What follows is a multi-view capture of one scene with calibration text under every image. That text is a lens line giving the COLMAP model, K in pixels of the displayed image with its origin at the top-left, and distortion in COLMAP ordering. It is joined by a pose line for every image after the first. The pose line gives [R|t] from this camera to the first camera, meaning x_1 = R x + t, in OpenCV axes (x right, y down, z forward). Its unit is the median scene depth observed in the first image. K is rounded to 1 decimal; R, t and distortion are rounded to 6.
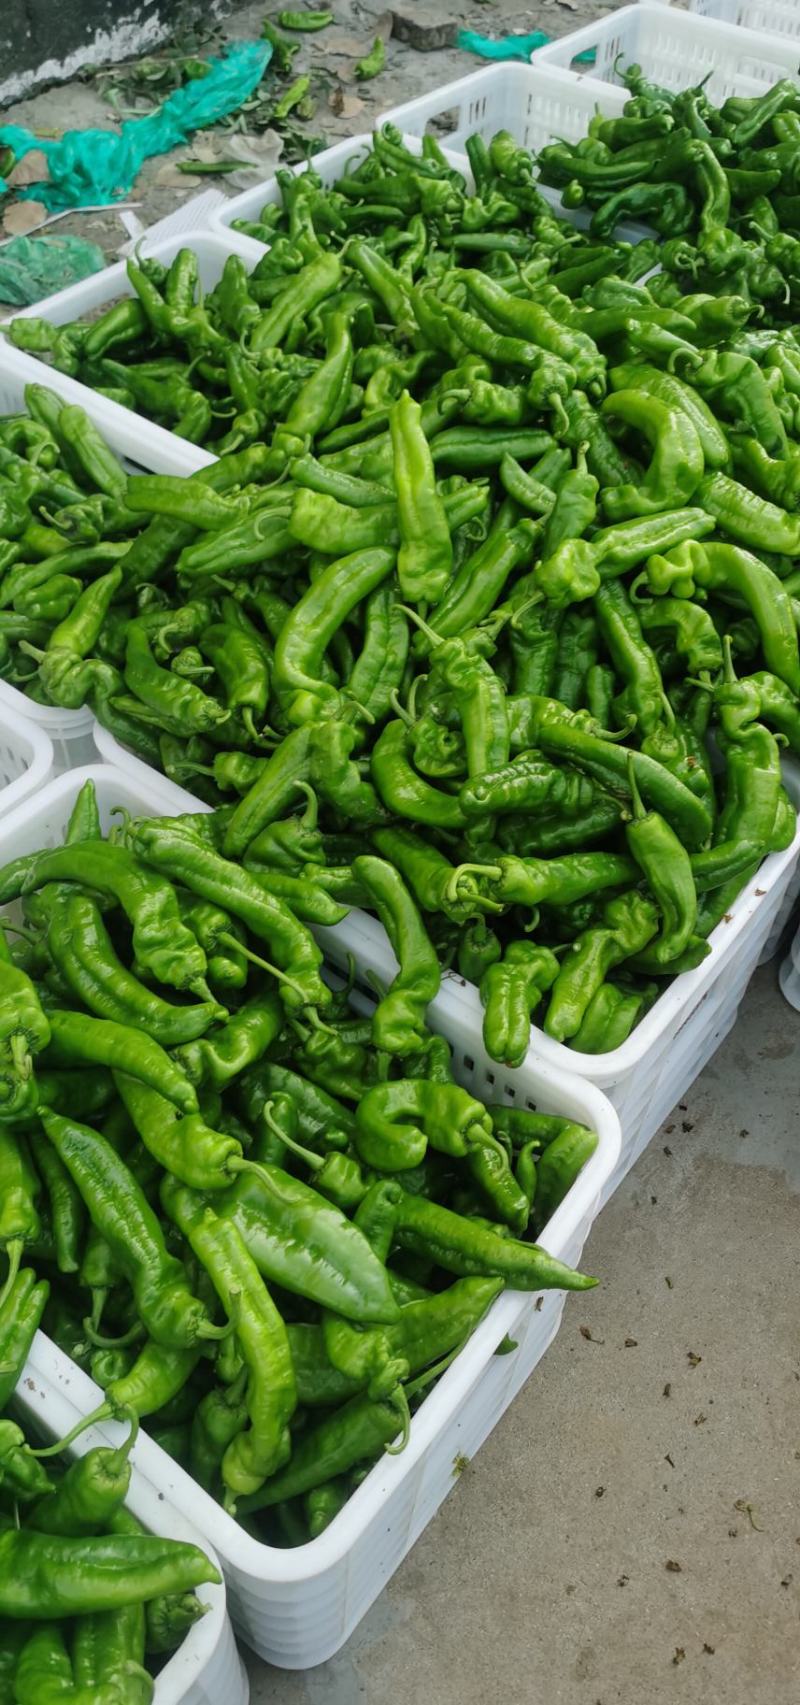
lens RADIAL K [[1240.8, 0, 416.2], [0, 1240.8, 865.6], [0, 0, 1]] dist [0.001972, -0.057576]
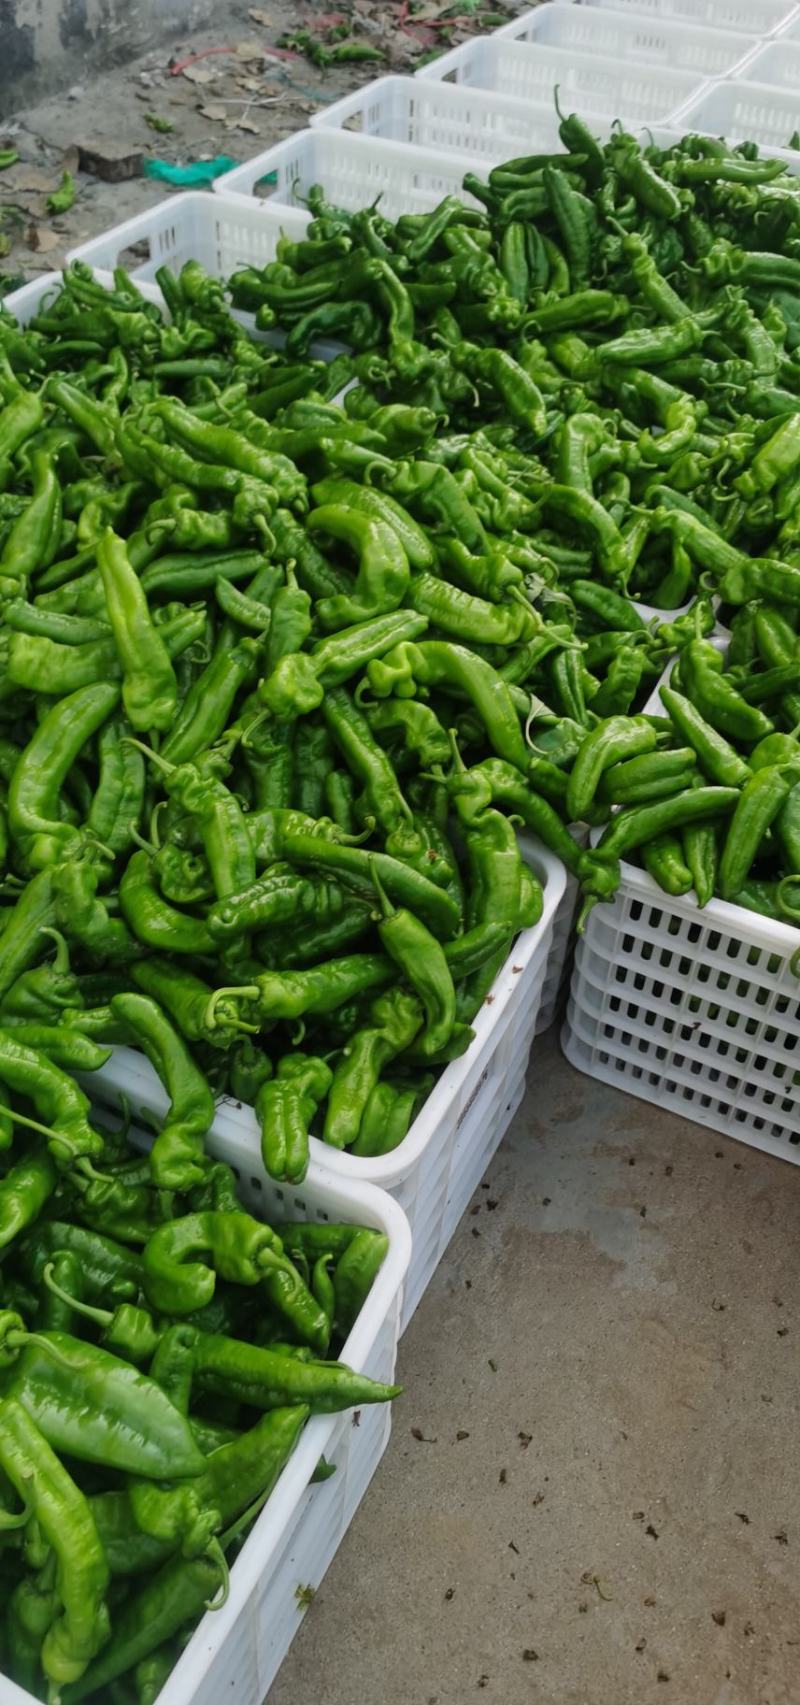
lens RADIAL K [[1240.8, 0, 409.8], [0, 1240.8, 861.6], [0, 0, 1]] dist [0.001972, -0.057576]
pose [[0.978815, -0.132390, 0.156188, 0.040349], [0.143247, 0.987843, -0.060389, -0.017976], [-0.146295, 0.081484, 0.985879, -0.016161]]
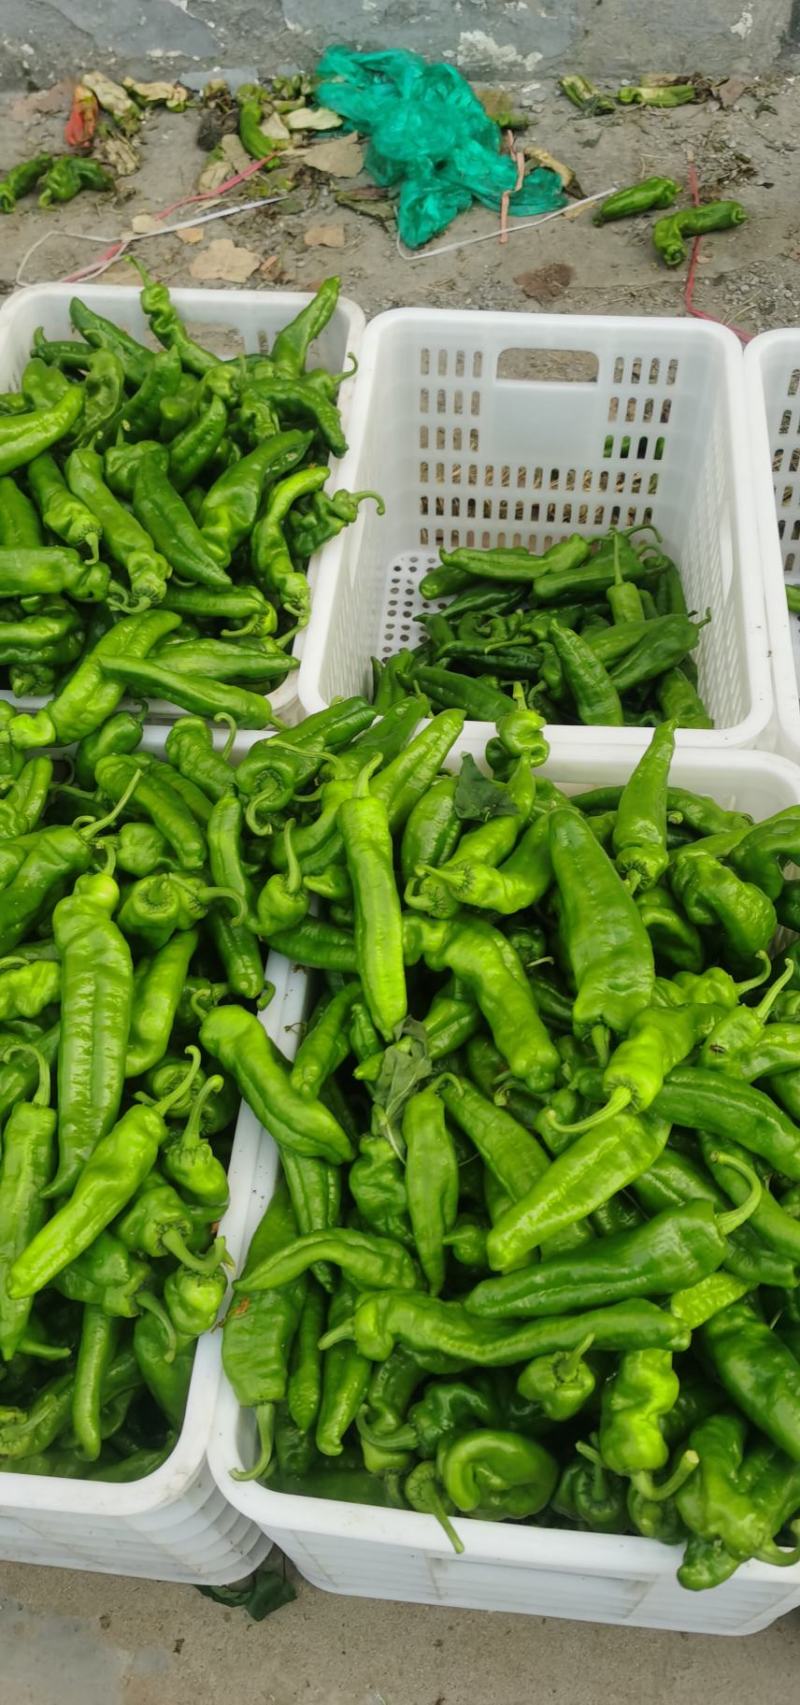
lens RADIAL K [[1240.8, 0, 408.8], [0, 1240.8, 862.8], [0, 0, 1]] dist [0.001972, -0.057576]
pose [[0.530998, 0.629971, -0.566726, -0.097700], [-0.575201, 0.759083, 0.304856, 0.070384], [0.622242, 0.164104, 0.765431, -0.026431]]
